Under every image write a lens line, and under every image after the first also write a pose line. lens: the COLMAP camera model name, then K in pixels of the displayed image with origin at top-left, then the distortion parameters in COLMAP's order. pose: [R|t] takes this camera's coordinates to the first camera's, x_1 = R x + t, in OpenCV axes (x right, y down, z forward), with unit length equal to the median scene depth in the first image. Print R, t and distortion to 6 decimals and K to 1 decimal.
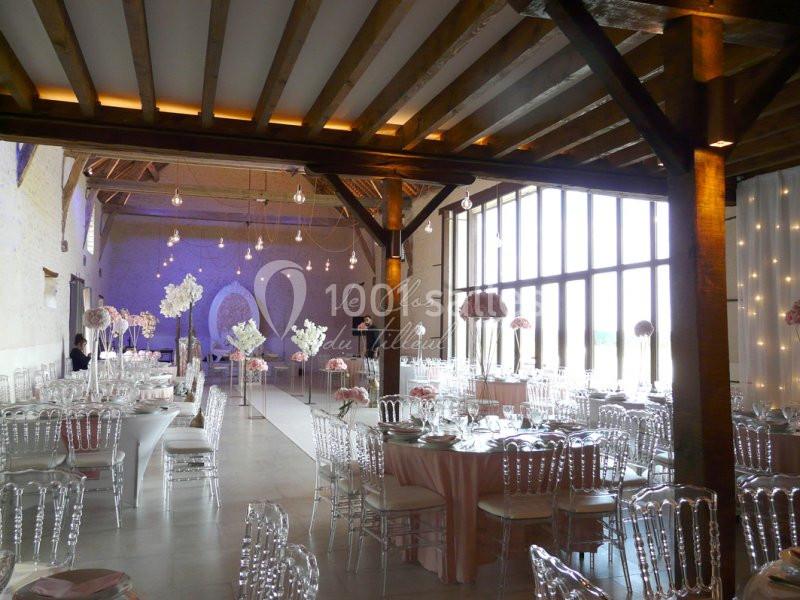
lens RADIAL K [[731.1, 0, 400.0], [0, 731.1, 300.0], [0, 0, 1]] dist [-0.005729, -0.002890]
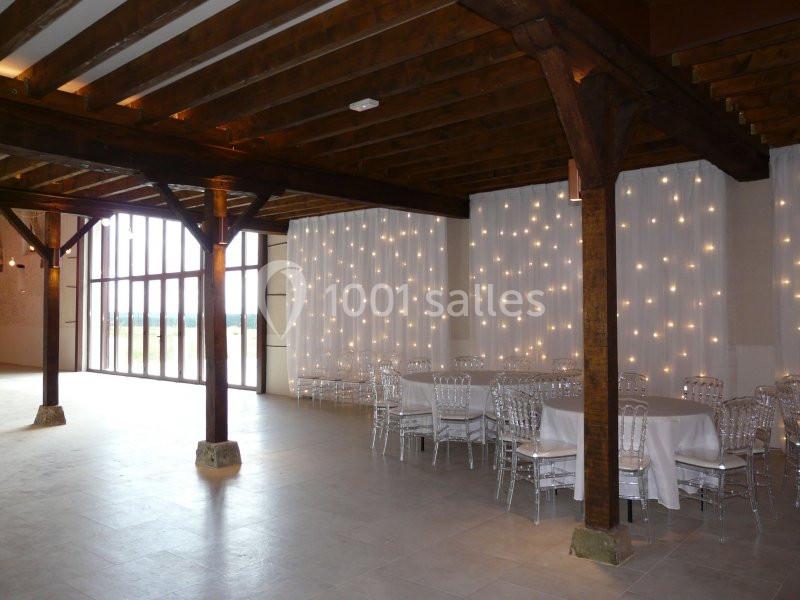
lens RADIAL K [[731.1, 0, 400.0], [0, 731.1, 300.0], [0, 0, 1]] dist [-0.005729, -0.002890]
pose [[0.883225, -0.000436, 0.468949, -0.081419], [-0.011189, 0.999695, 0.022003, -0.031982], [-0.468815, -0.024680, 0.882951, -0.602183]]
